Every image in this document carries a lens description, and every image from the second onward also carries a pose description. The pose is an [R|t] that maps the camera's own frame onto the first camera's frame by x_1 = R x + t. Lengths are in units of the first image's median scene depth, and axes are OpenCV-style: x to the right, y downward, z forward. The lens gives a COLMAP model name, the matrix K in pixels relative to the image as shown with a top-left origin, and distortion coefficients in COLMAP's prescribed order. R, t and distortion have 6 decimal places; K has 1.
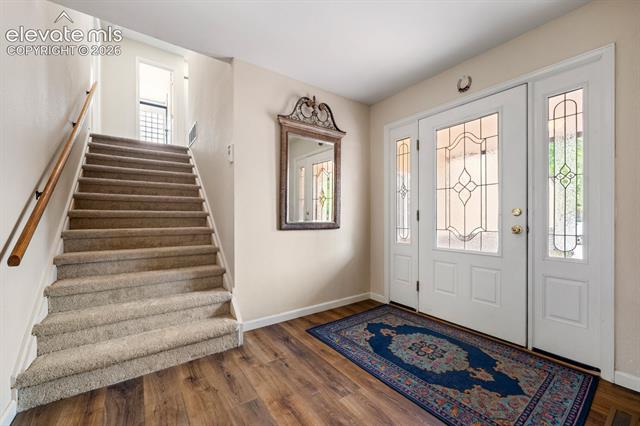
lens RADIAL K [[255.2, 0, 316.4], [0, 255.2, 216.4], [0, 0, 1]] dist [-0.000675, -0.000205]
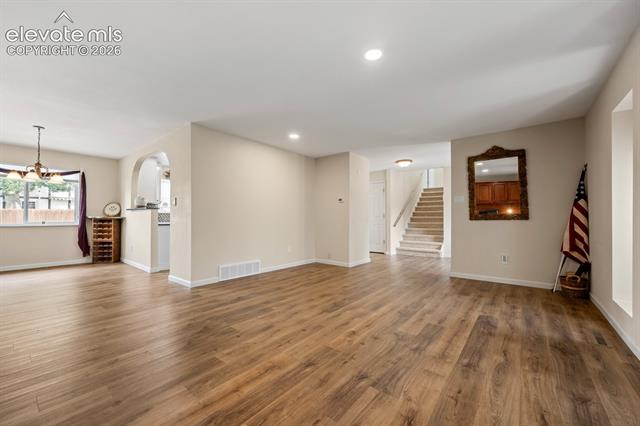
lens RADIAL K [[255.2, 0, 318.6], [0, 255.2, 217.0], [0, 0, 1]] dist [-0.000675, -0.000205]
pose [[0.269780, -0.003967, -0.962914, 1.991379], [0.005572, 0.999981, -0.002558, -0.018337], [0.962906, -0.004675, 0.269797, -1.143229]]
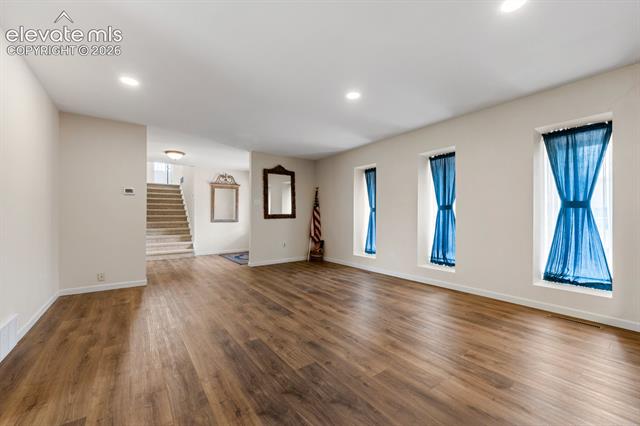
lens RADIAL K [[255.2, 0, 320.1], [0, 255.2, 216.6], [0, 0, 1]] dist [-0.000675, -0.000205]
pose [[0.999679, -0.001220, 0.025294, 1.005913], [0.001022, 0.999969, 0.007821, -0.030265], [-0.025303, -0.007793, 0.999649, -1.907724]]
